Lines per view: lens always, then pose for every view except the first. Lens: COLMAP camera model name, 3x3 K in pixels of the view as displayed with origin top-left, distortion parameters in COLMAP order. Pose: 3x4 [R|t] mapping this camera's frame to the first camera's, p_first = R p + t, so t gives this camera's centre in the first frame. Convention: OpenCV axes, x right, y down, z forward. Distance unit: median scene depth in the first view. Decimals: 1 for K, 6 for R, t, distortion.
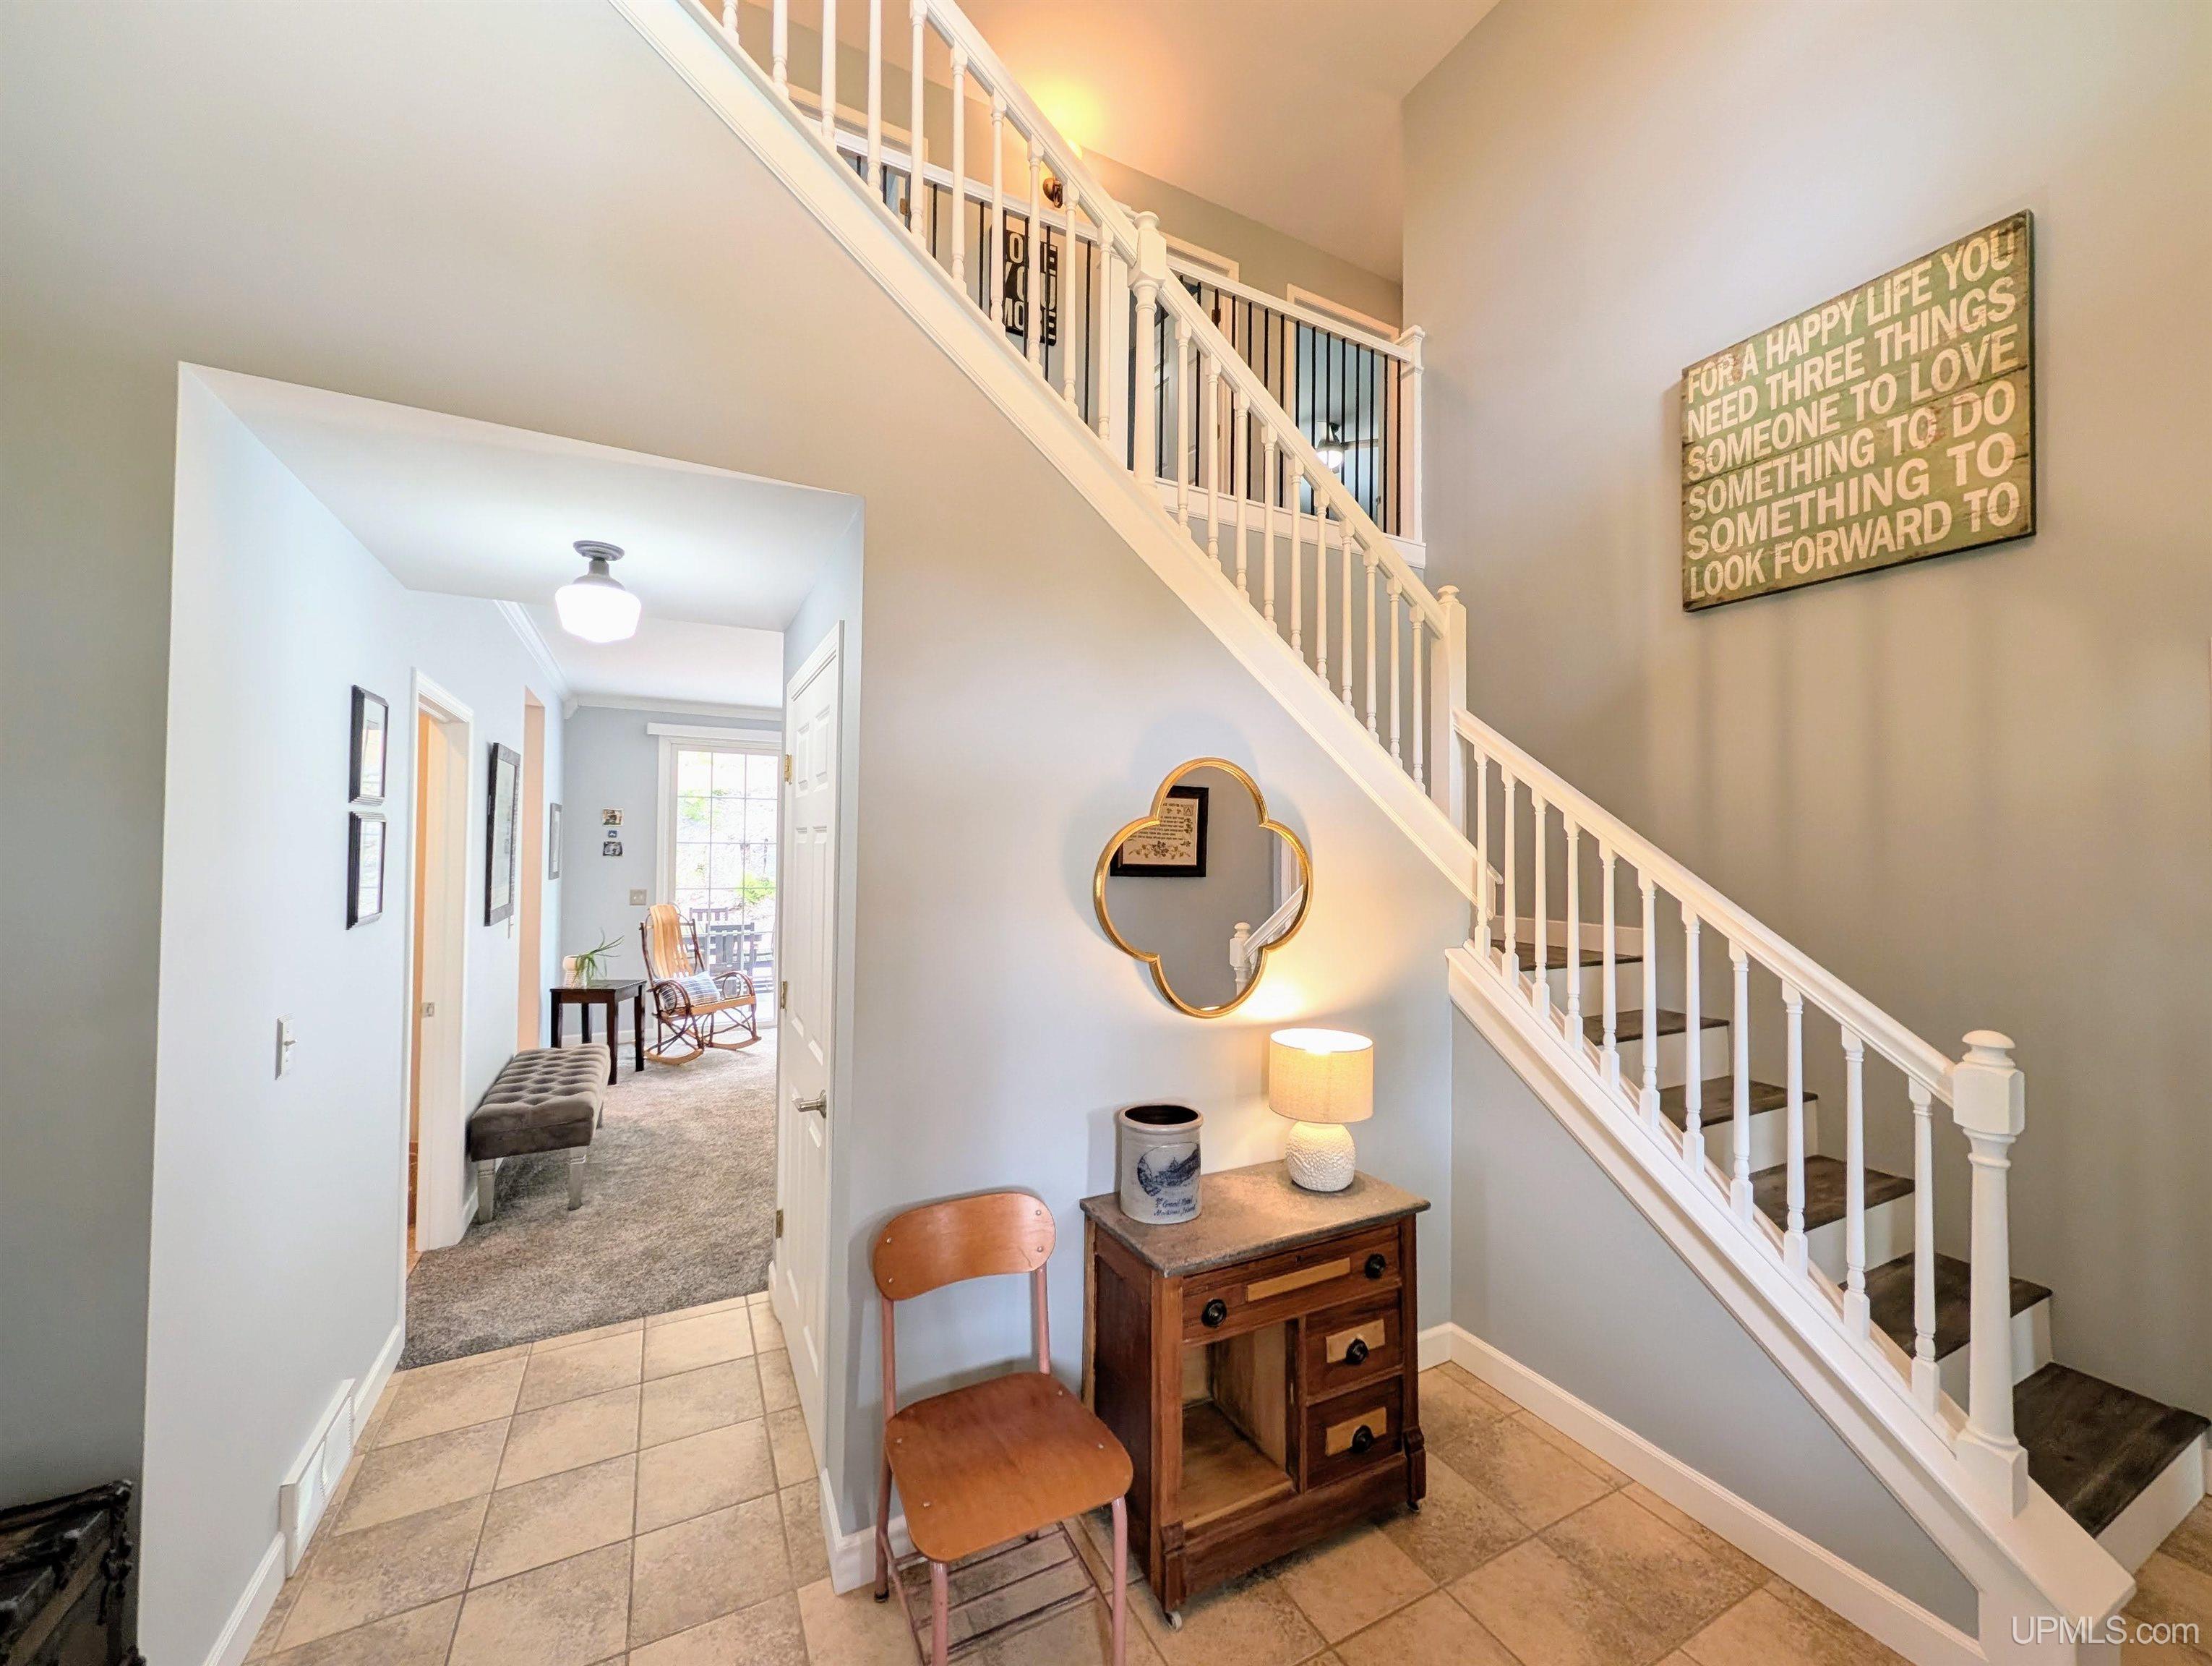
lens RADIAL K [[852.0, 0, 1109.0], [0, 852.0, 829.3], [0, 0, 1]] dist [0.001426, 0.000313]
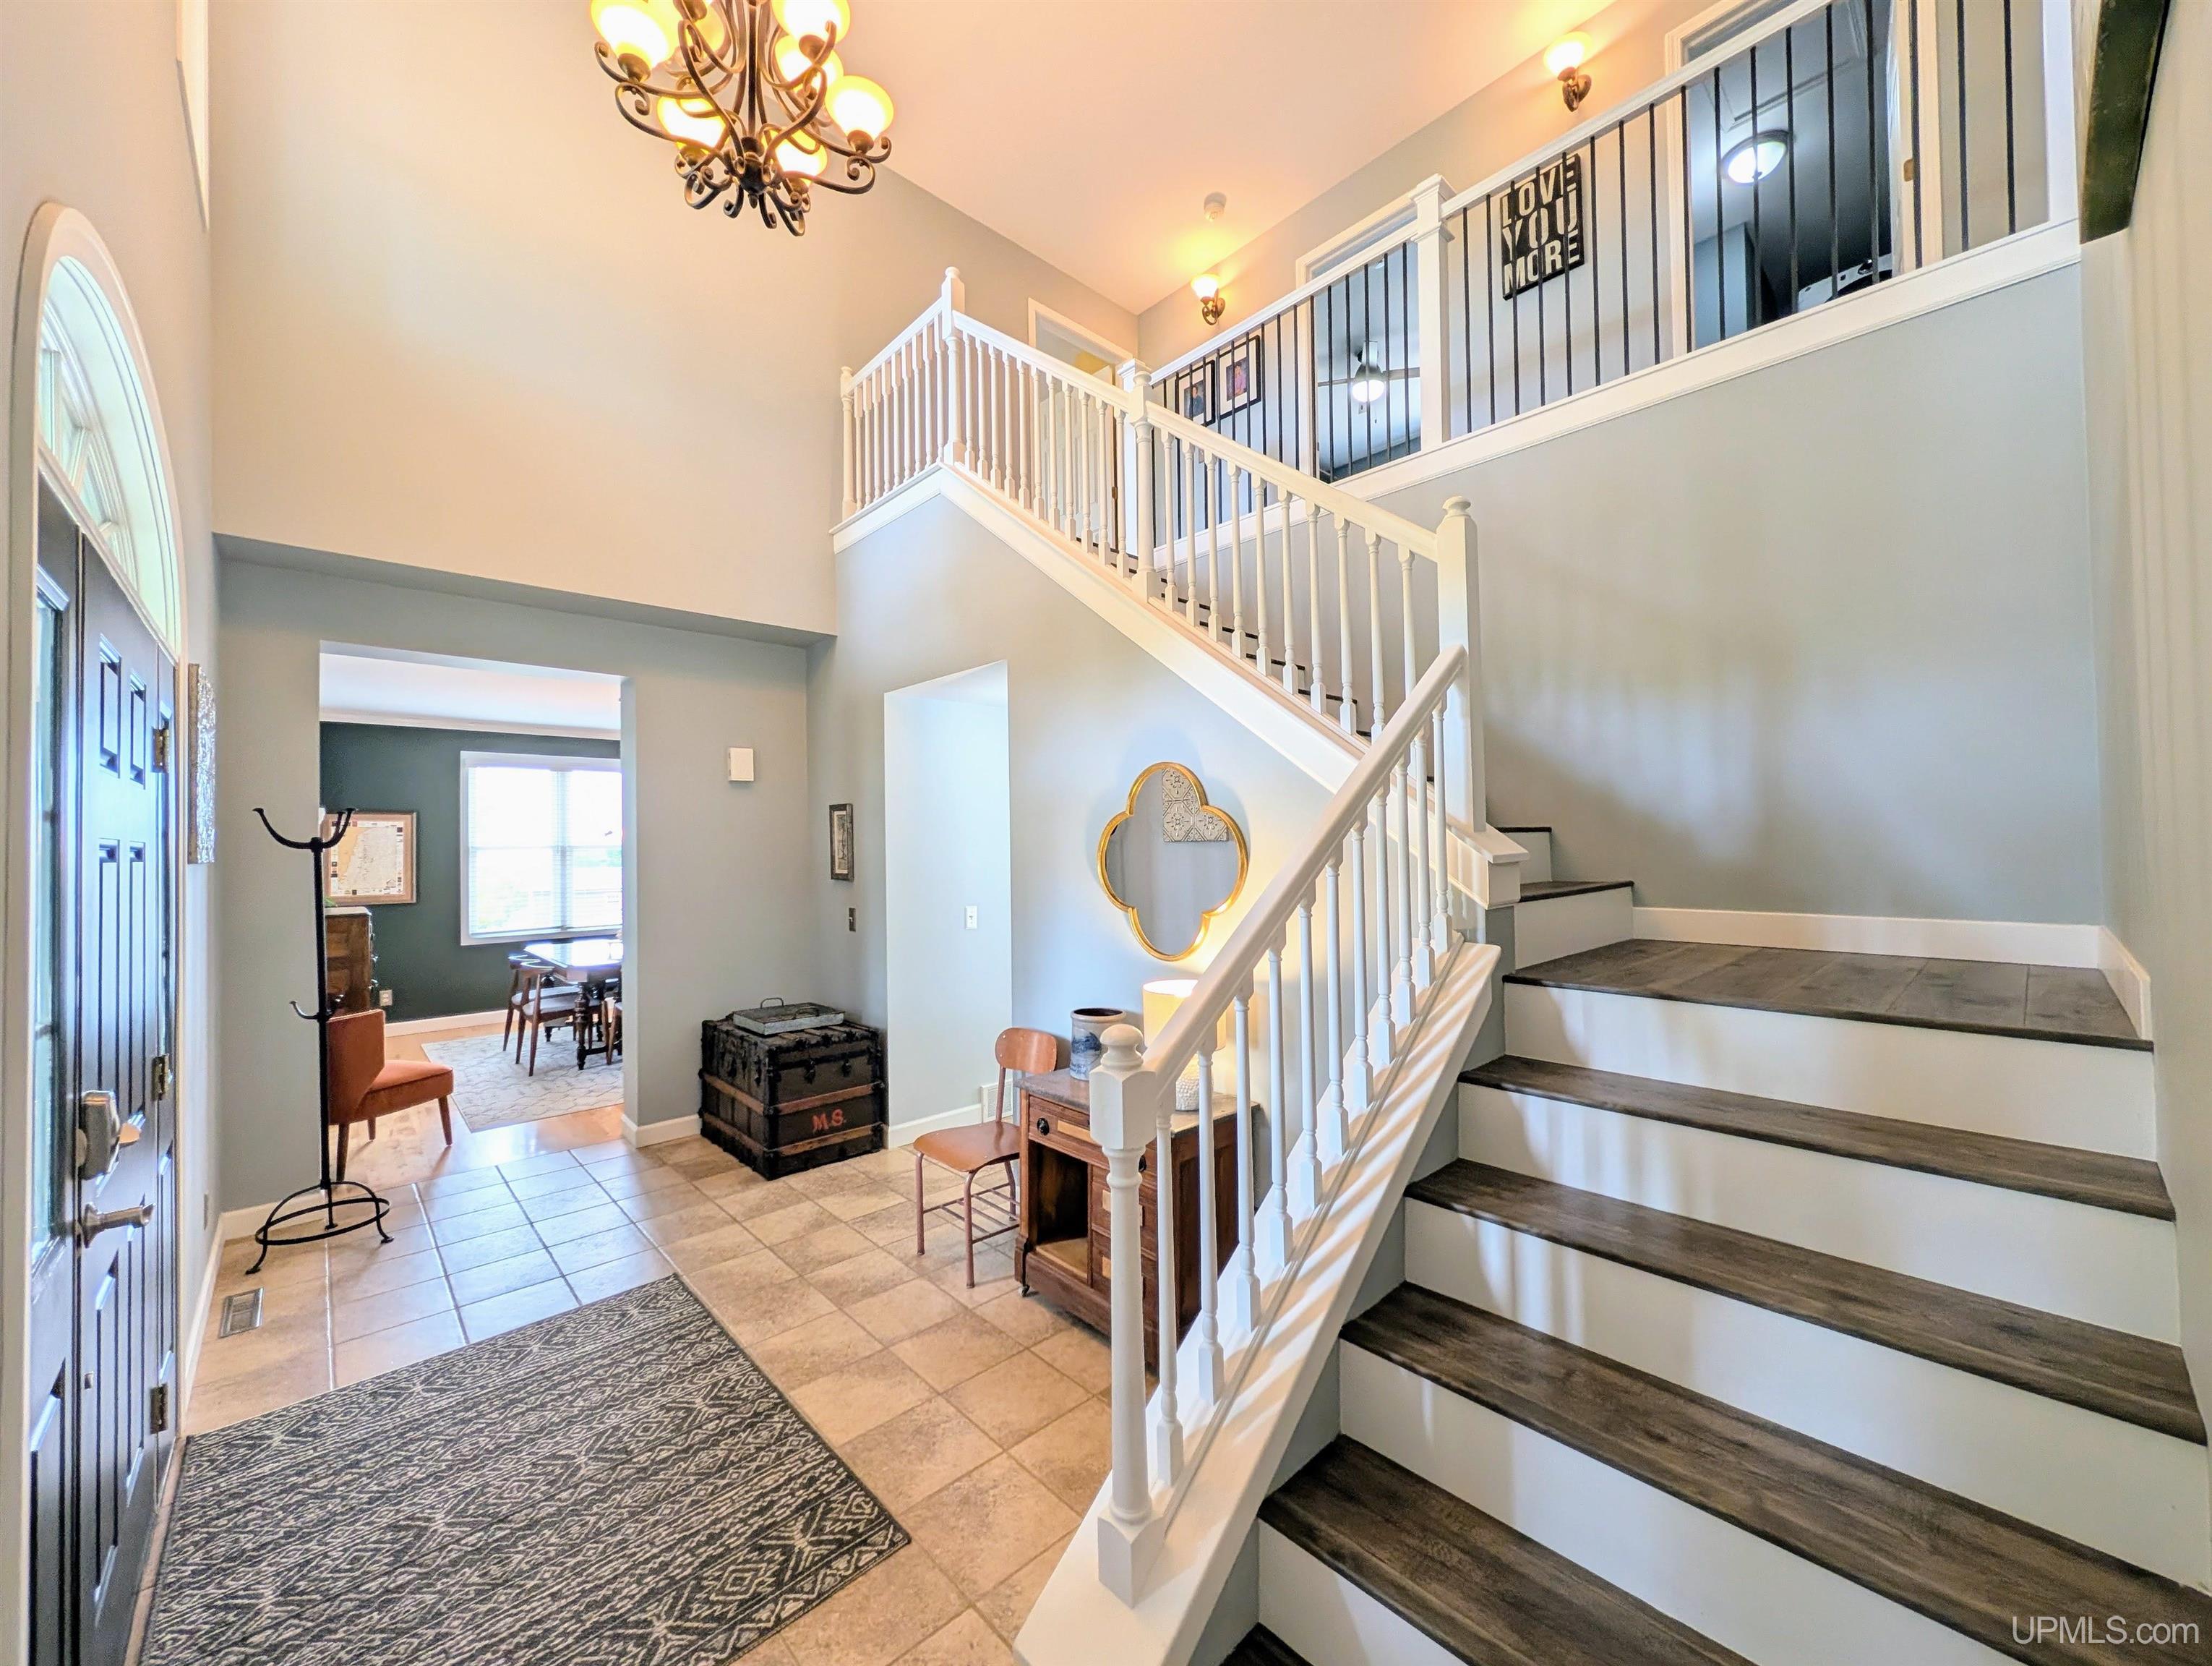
lens RADIAL K [[852.0, 0, 1109.0], [0, 852.0, 829.3], [0, 0, 1]] dist [0.001426, 0.000313]
pose [[0.246302, -0.038618, -0.968423, 1.306725], [0.034280, 0.998928, -0.031116, 0.054862], [0.968587, -0.025533, 0.247361, 0.603417]]
